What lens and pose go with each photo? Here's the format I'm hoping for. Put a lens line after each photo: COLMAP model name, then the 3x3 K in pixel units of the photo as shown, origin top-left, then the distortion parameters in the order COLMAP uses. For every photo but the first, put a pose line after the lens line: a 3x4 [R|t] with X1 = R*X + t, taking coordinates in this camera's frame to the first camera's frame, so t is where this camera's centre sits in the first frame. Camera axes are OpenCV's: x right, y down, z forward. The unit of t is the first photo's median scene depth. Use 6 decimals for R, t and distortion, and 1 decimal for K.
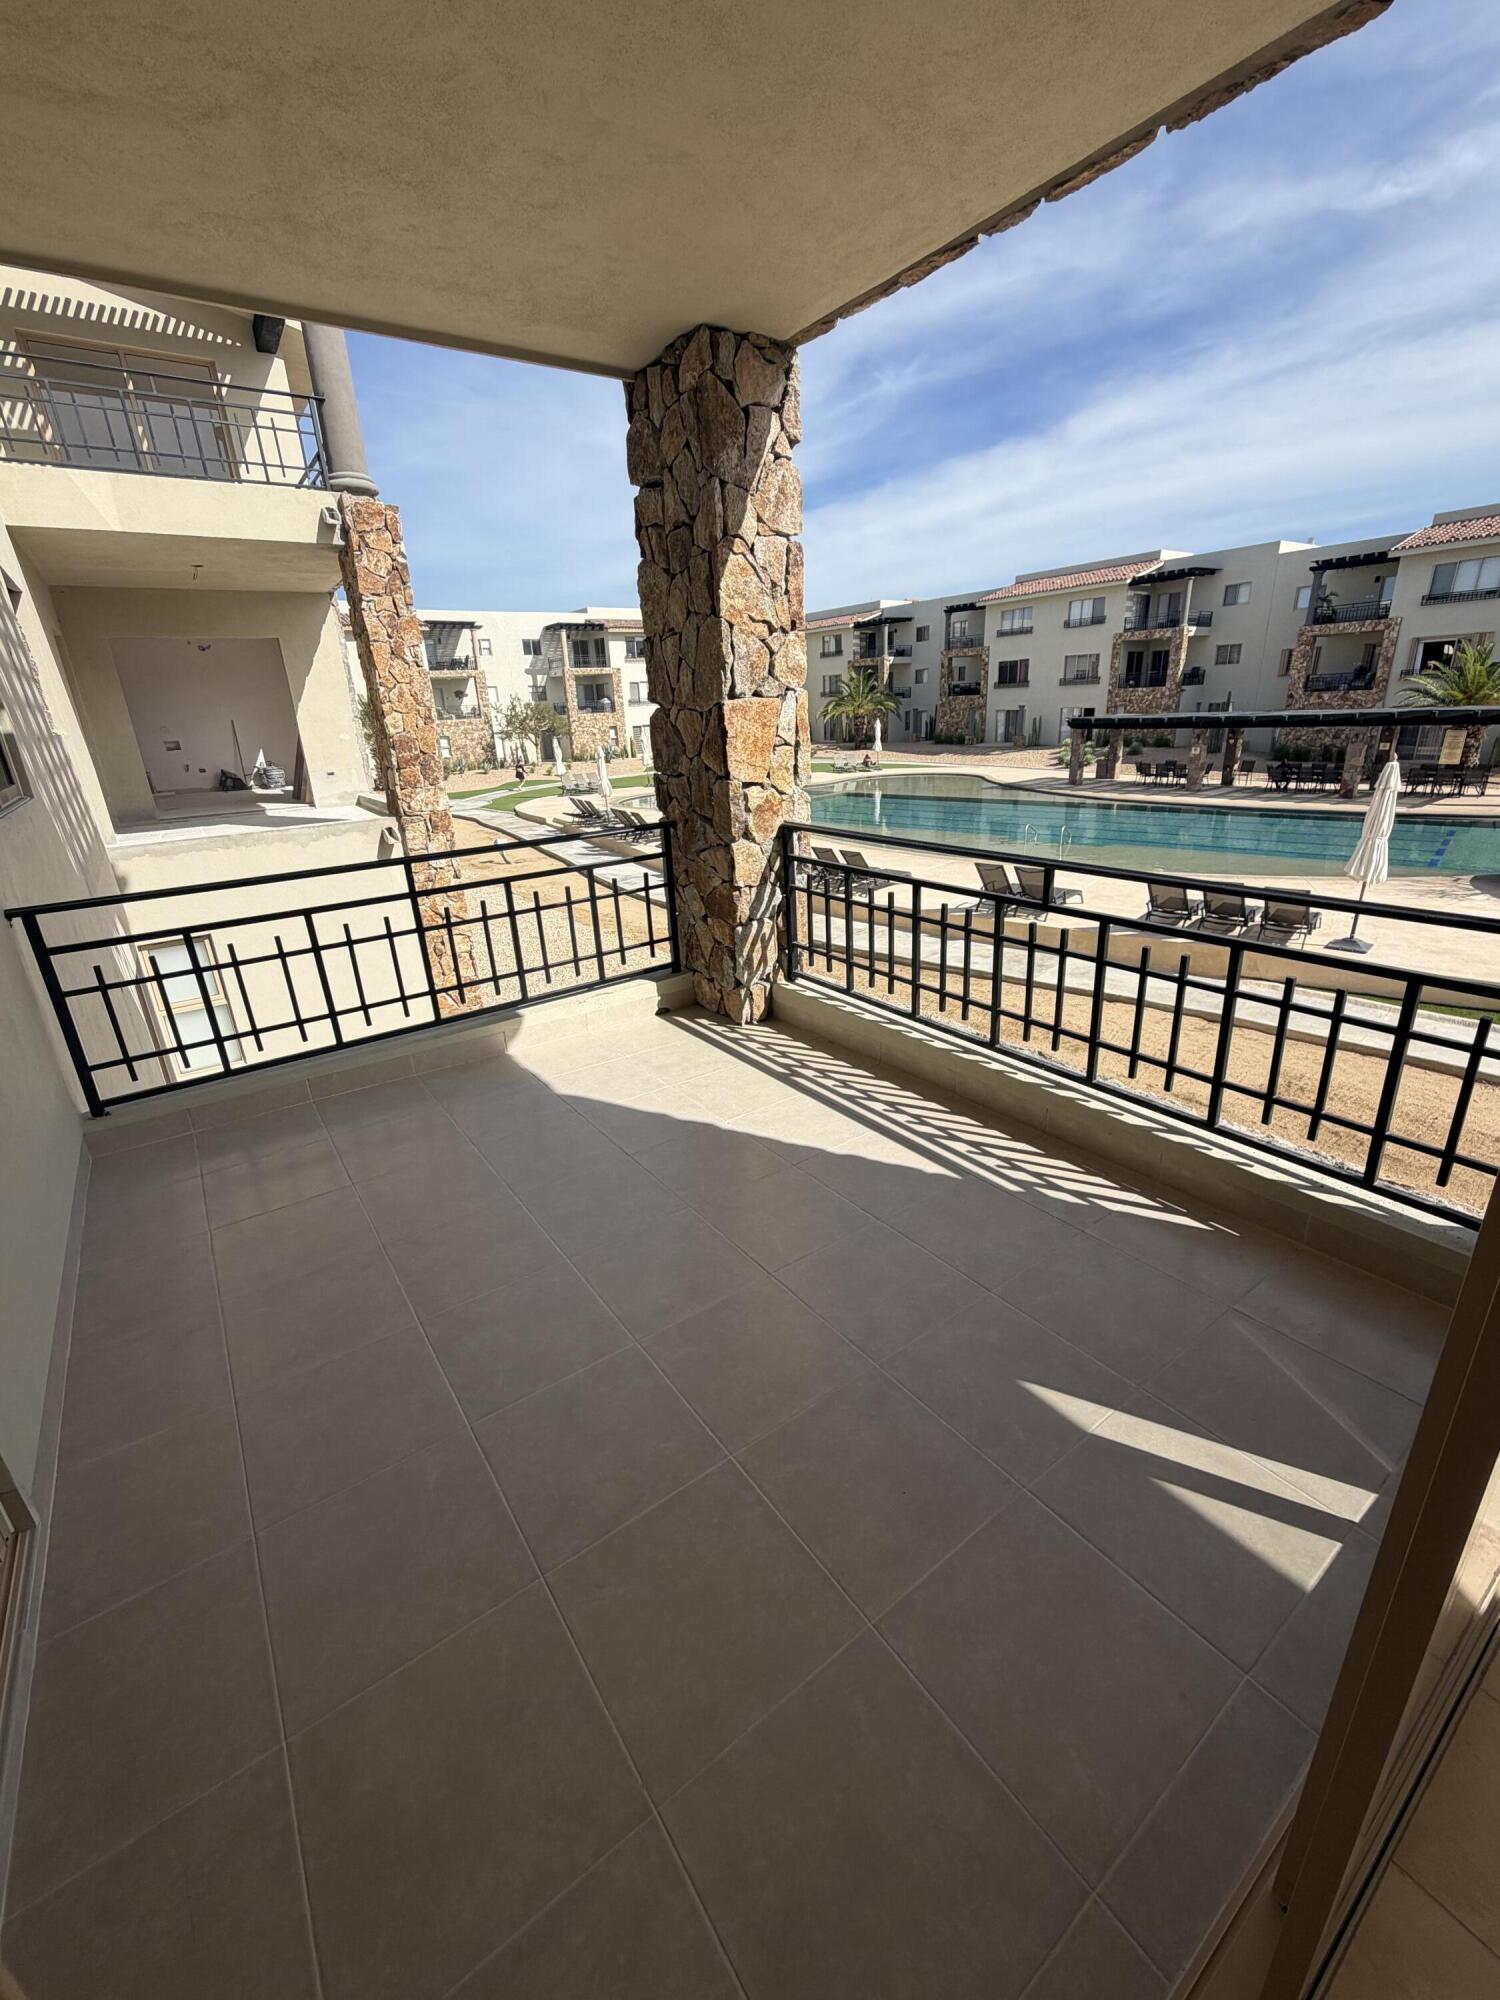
lens RADIAL K [[811.5, 0, 750.0], [0, 811.5, 1000.0], [0, 0, 1]] dist [0.000356, -0.000026]
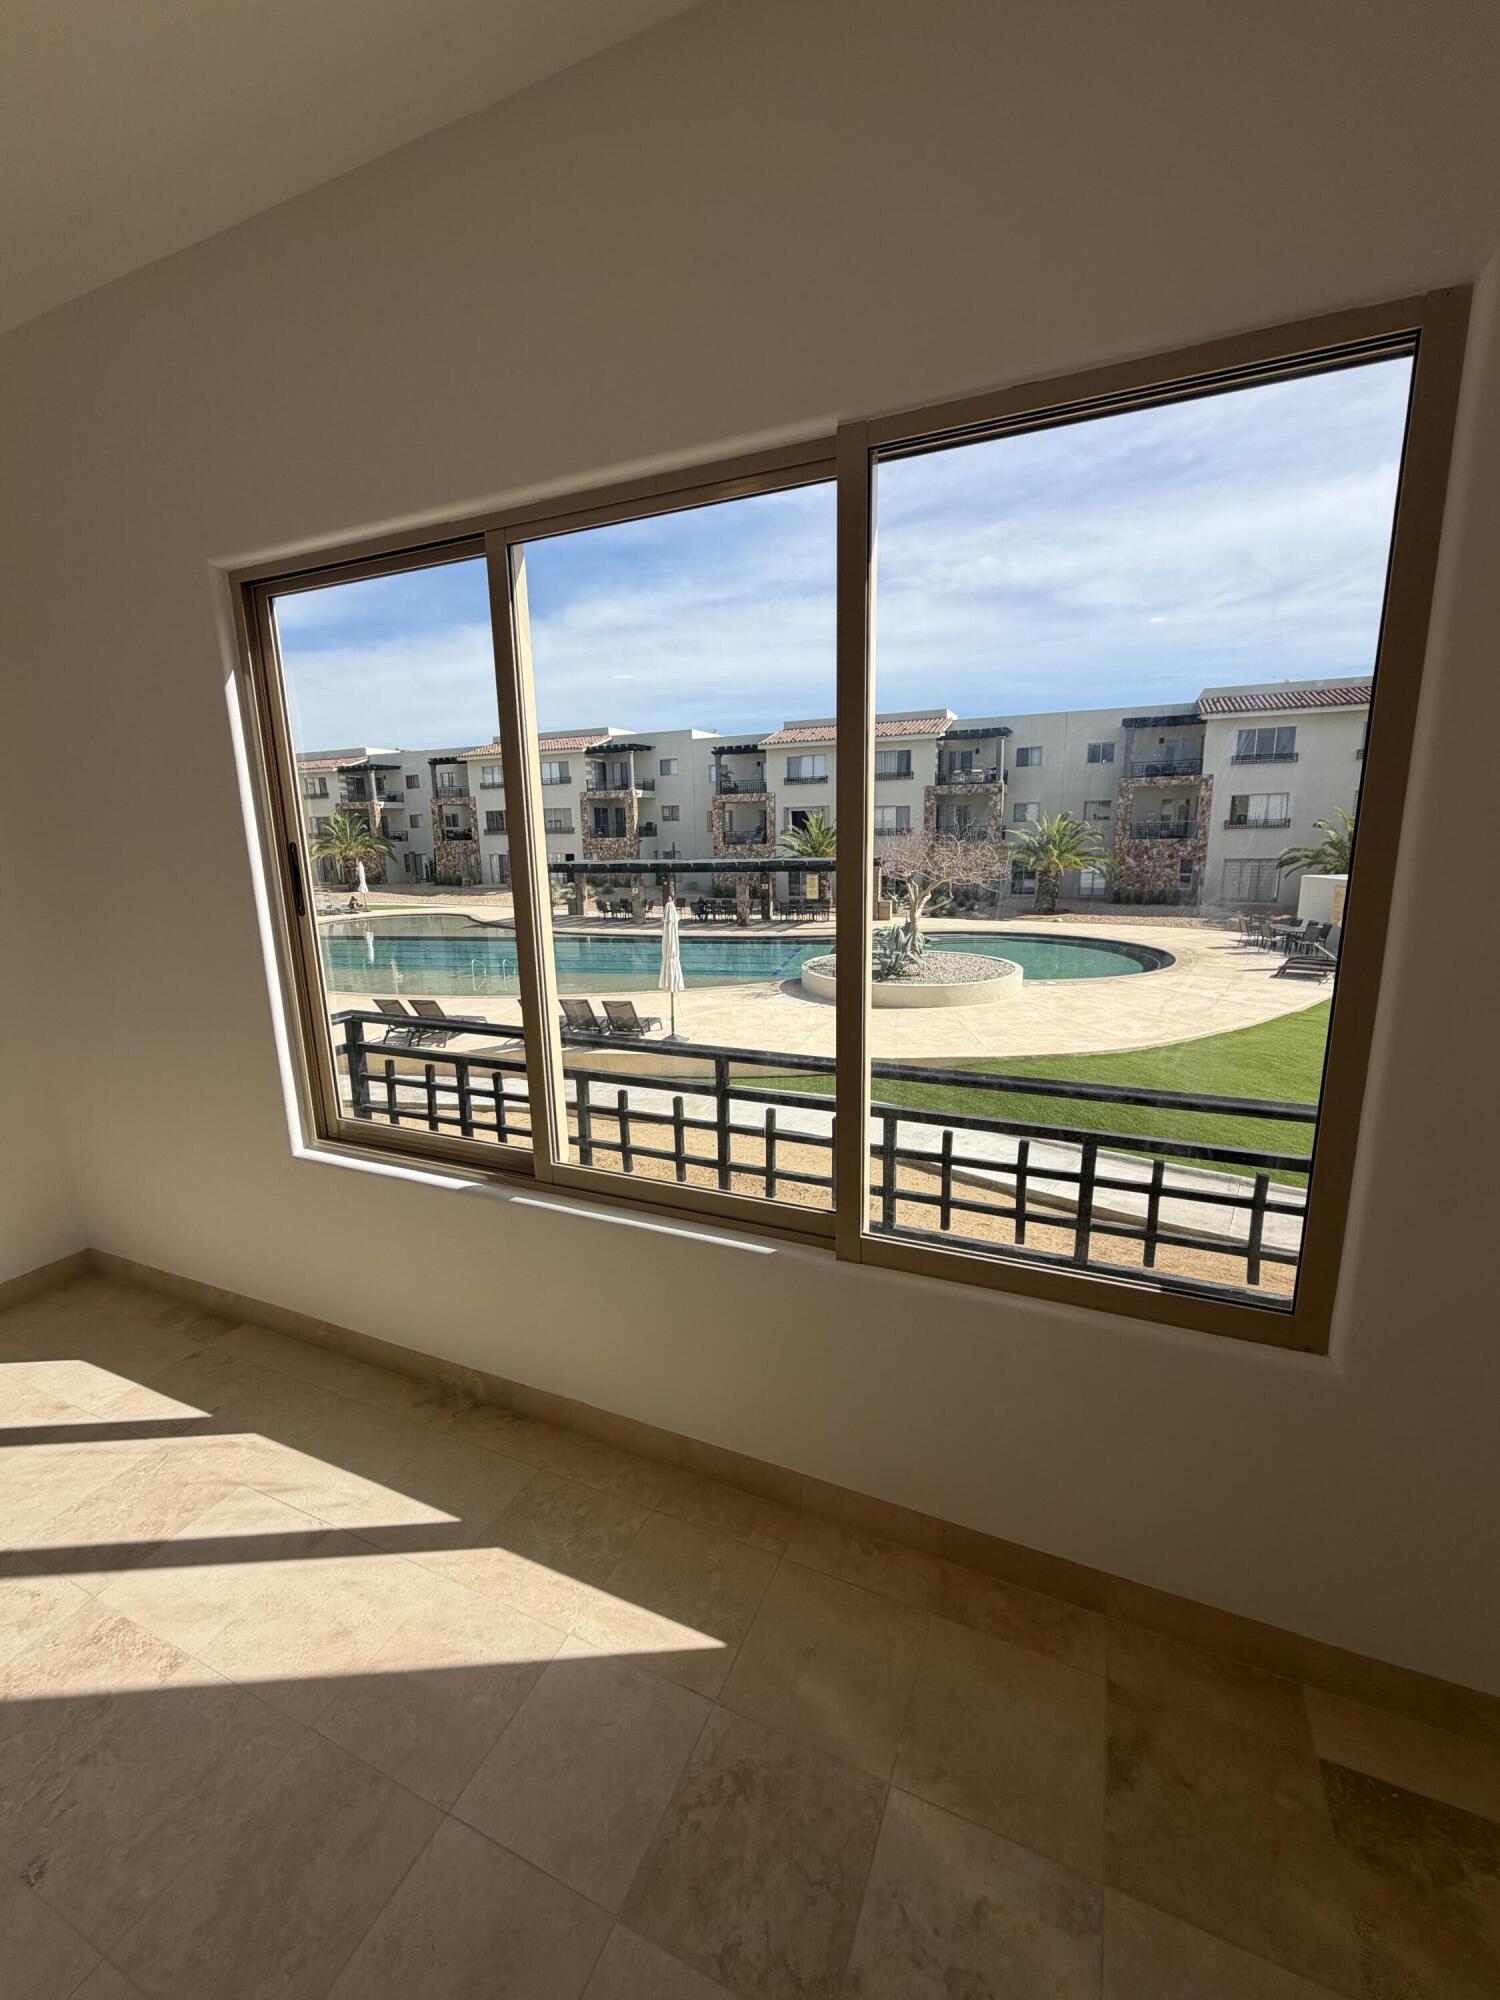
lens RADIAL K [[807.9, 0, 750.0], [0, 807.9, 1000.0], [0, 0, 1]] dist [0.001326, -0.000015]
pose [[0.860126, -0.078318, 0.504033, 0.058414], [0.158442, 0.980284, -0.118062, 0.009941], [-0.484849, 0.181408, 0.855577, -0.041764]]
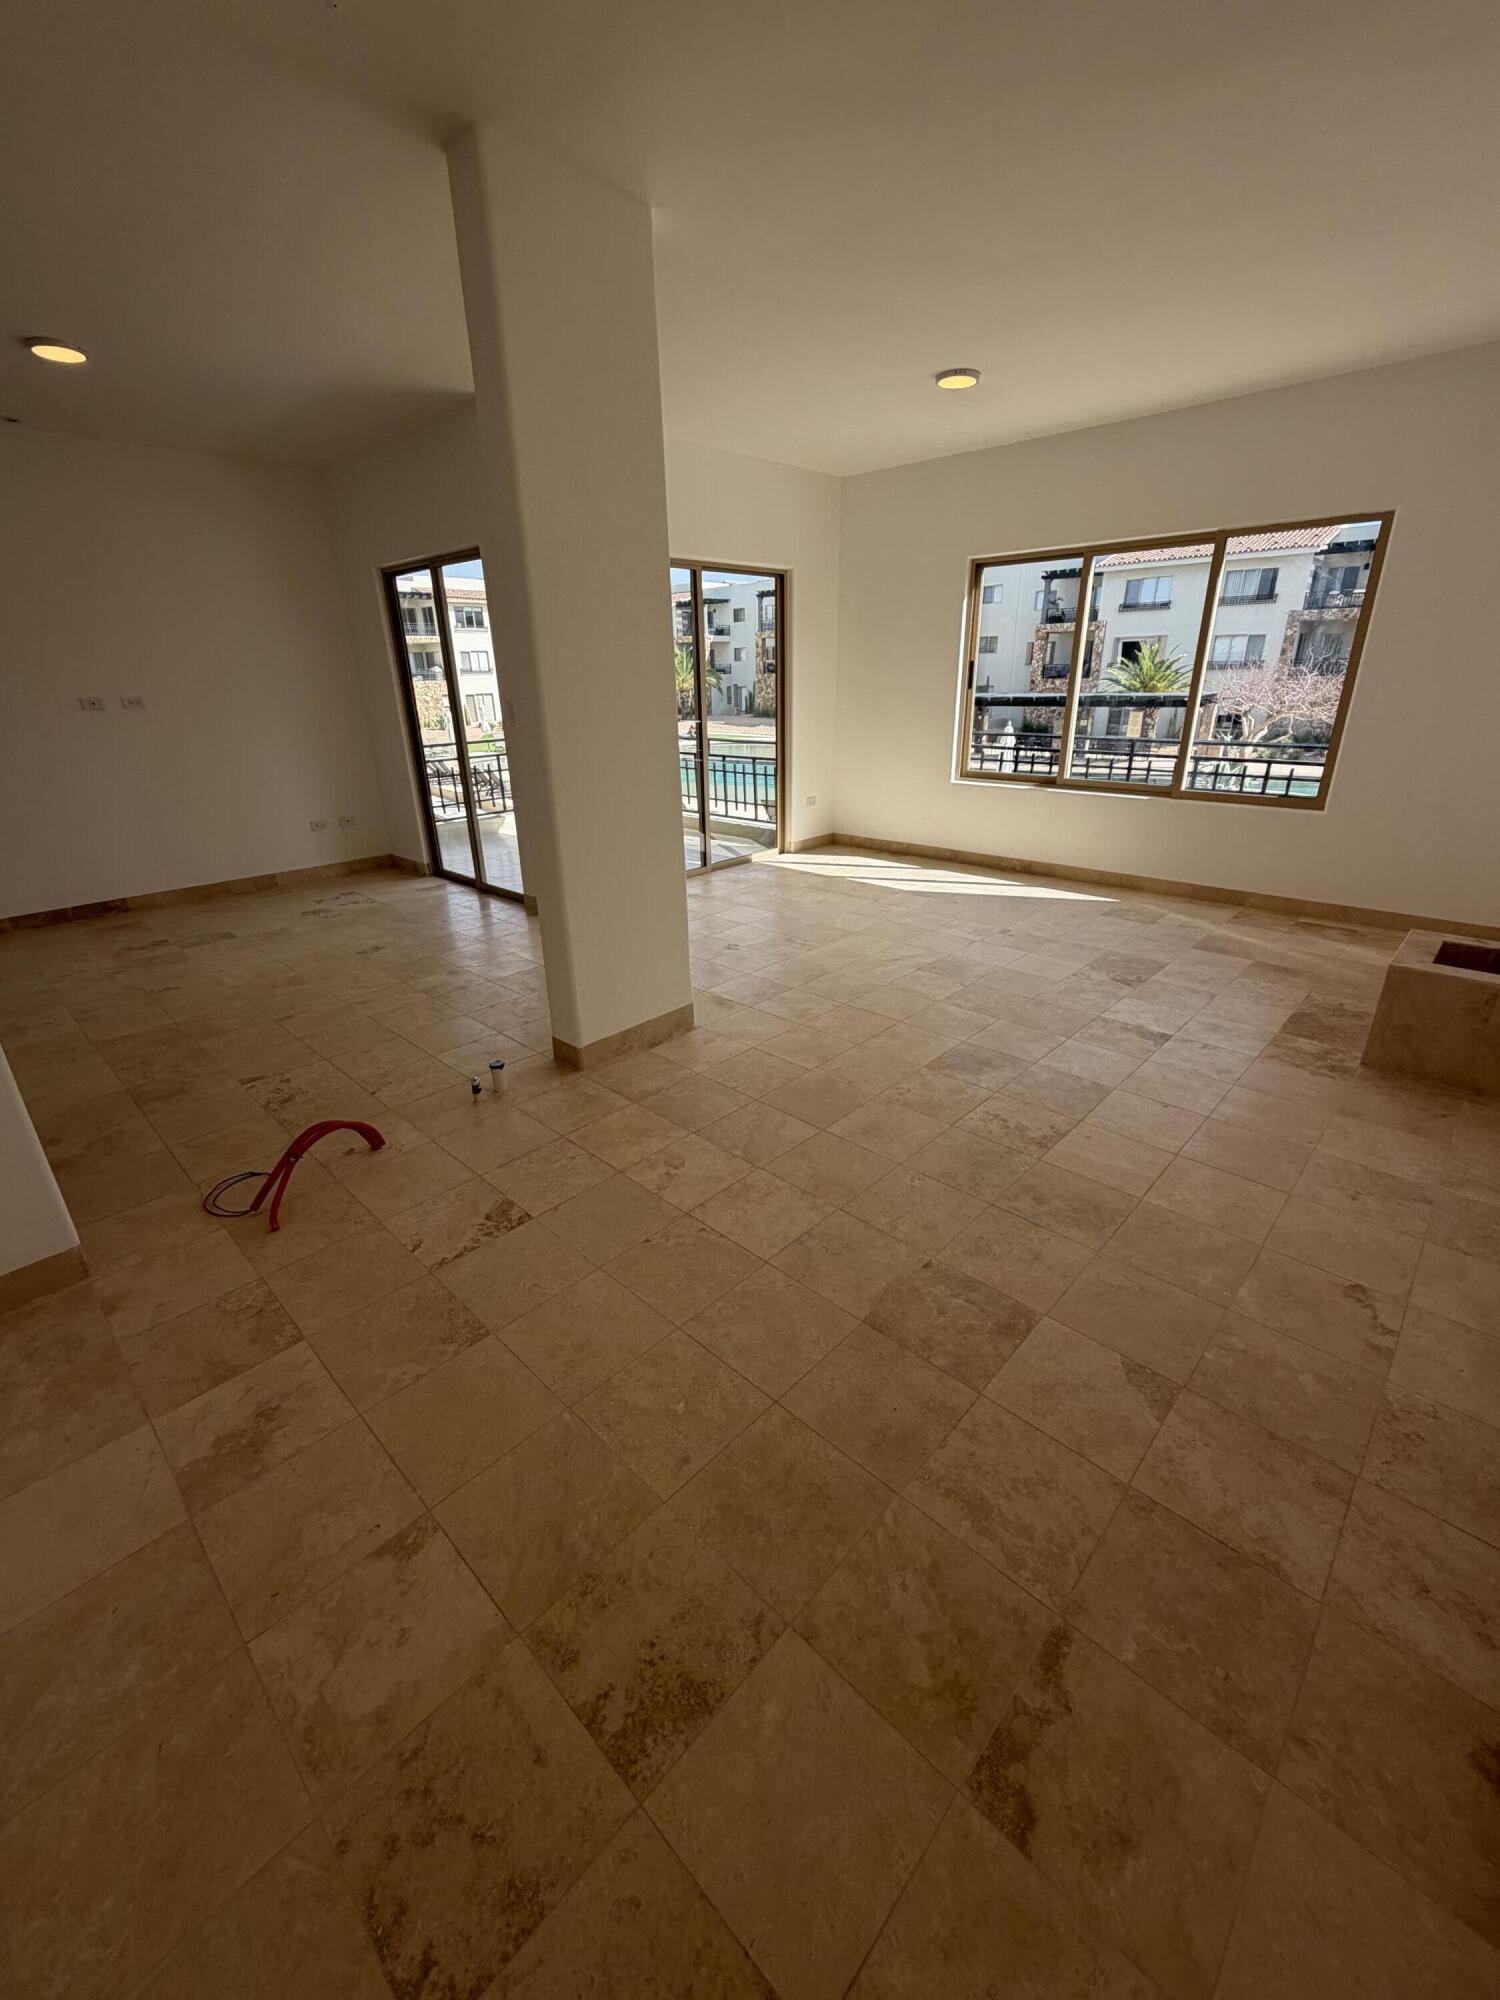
lens RADIAL K [[811.5, 0, 750.0], [0, 811.5, 1000.0], [0, 0, 1]] dist [0.000356, -0.000026]
pose [[0.980833, -0.048227, 0.188786, -0.004817], [0.042817, 0.998550, 0.032632, 0.041014], [-0.190086, -0.023923, 0.981476, -0.115438]]
